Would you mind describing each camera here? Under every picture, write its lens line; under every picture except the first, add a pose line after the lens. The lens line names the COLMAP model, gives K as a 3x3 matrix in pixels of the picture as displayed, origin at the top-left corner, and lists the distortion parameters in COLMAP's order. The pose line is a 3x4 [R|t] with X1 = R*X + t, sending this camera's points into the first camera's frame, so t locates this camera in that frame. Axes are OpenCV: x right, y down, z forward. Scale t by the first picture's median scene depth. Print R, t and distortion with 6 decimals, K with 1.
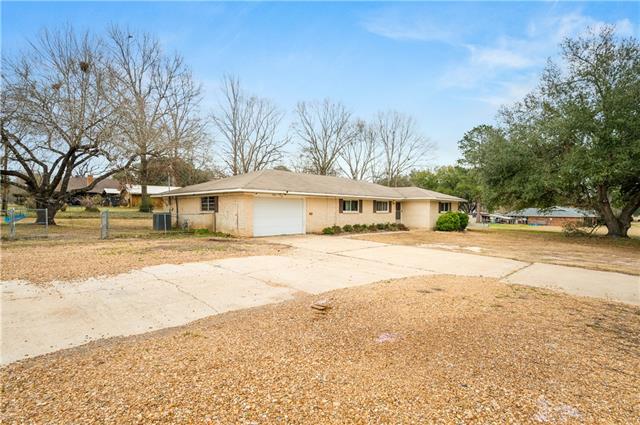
lens RADIAL K [[328.4, 0, 320.1], [0, 328.4, 214.0], [0, 0, 1]] dist [0.001996, 0.000024]
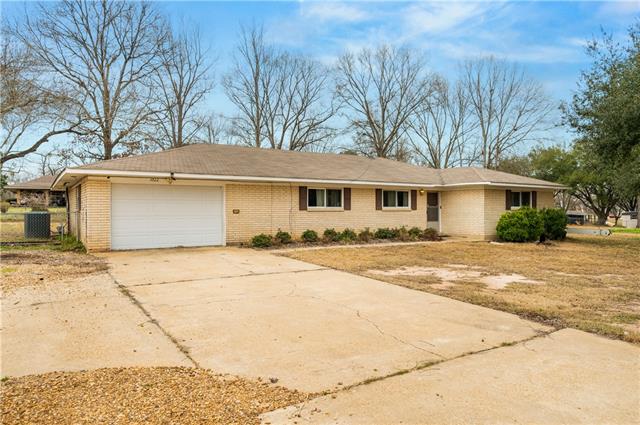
lens RADIAL K [[425.1, 0, 319.9], [0, 425.1, 213.6], [0, 0, 1]] dist [0.000011, 0.000853]
pose [[0.973692, -0.005332, -0.227807, 0.229980], [0.004840, 0.999985, -0.002715, 0.004294], [0.227818, 0.001541, 0.973702, 0.224583]]
